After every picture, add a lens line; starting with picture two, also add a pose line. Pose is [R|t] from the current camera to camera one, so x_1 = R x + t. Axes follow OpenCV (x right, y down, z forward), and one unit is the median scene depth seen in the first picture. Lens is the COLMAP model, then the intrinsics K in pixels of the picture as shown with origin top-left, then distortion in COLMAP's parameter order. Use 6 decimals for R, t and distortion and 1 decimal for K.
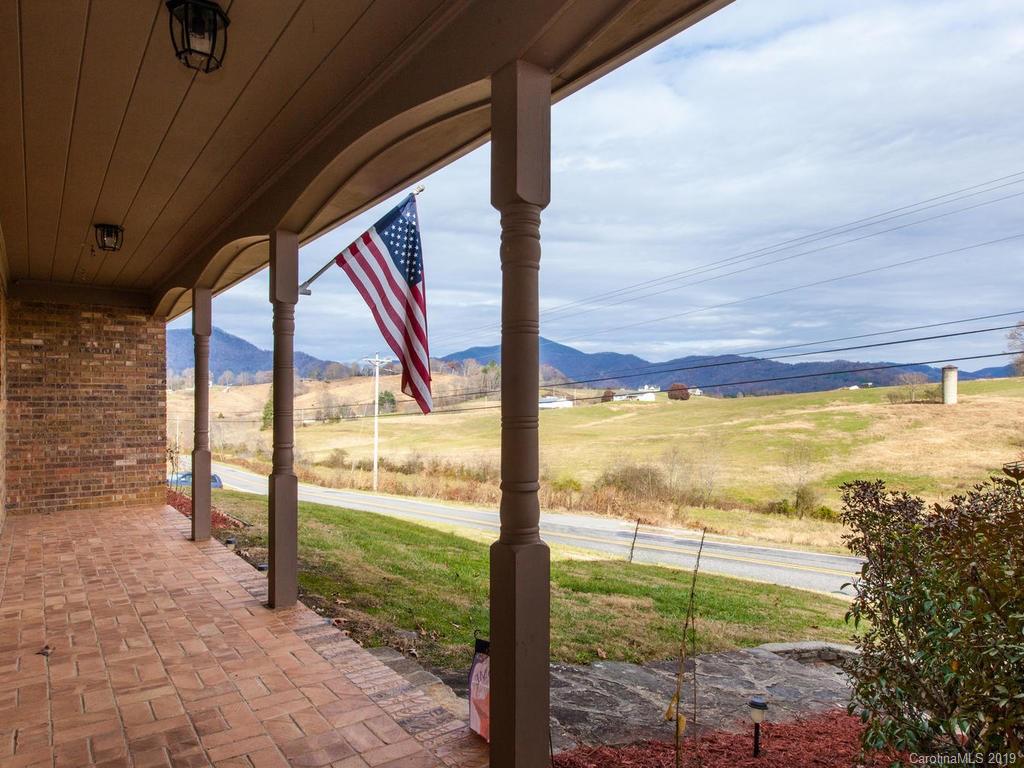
lens RADIAL K [[633.5, 0, 510.8], [0, 633.5, 407.2], [0, 0, 1]] dist [-0.000222, 0.003128]
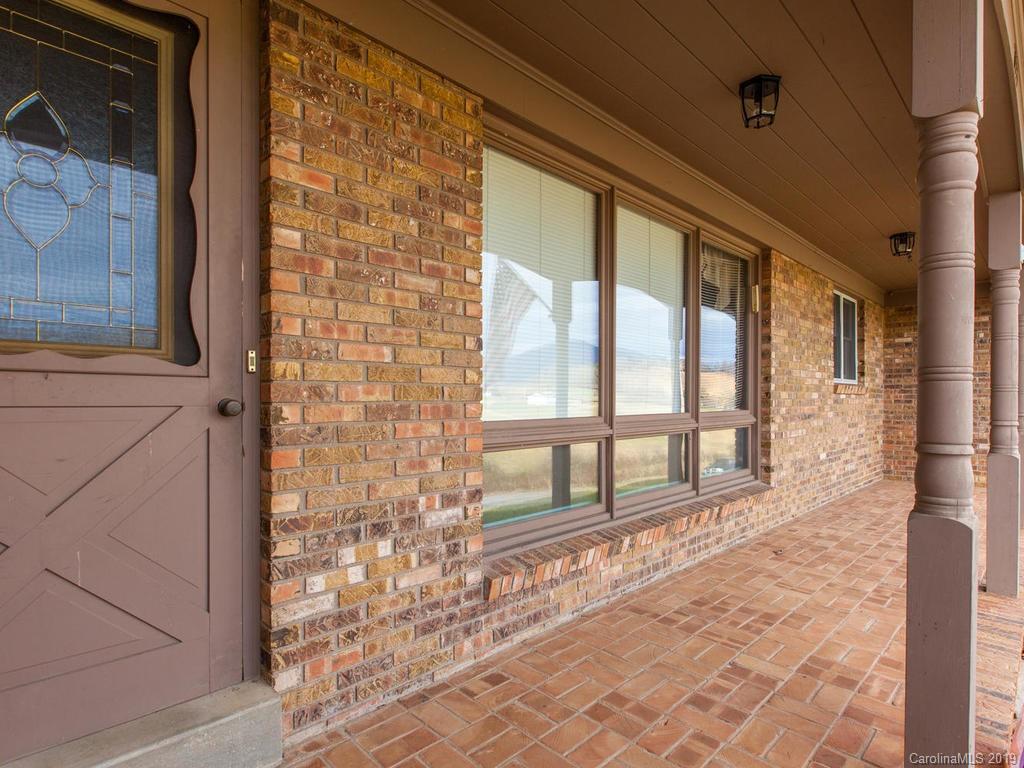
lens RADIAL K [[557.8, 0, 513.4], [0, 557.8, 405.8], [0, 0, 1]] dist [-0.000175, 0.000064]
pose [[0.162325, 0.013727, -0.986642, 0.187664], [-0.009018, 0.999882, 0.012428, 0.017181], [0.986696, 0.006880, 0.162430, 0.084201]]
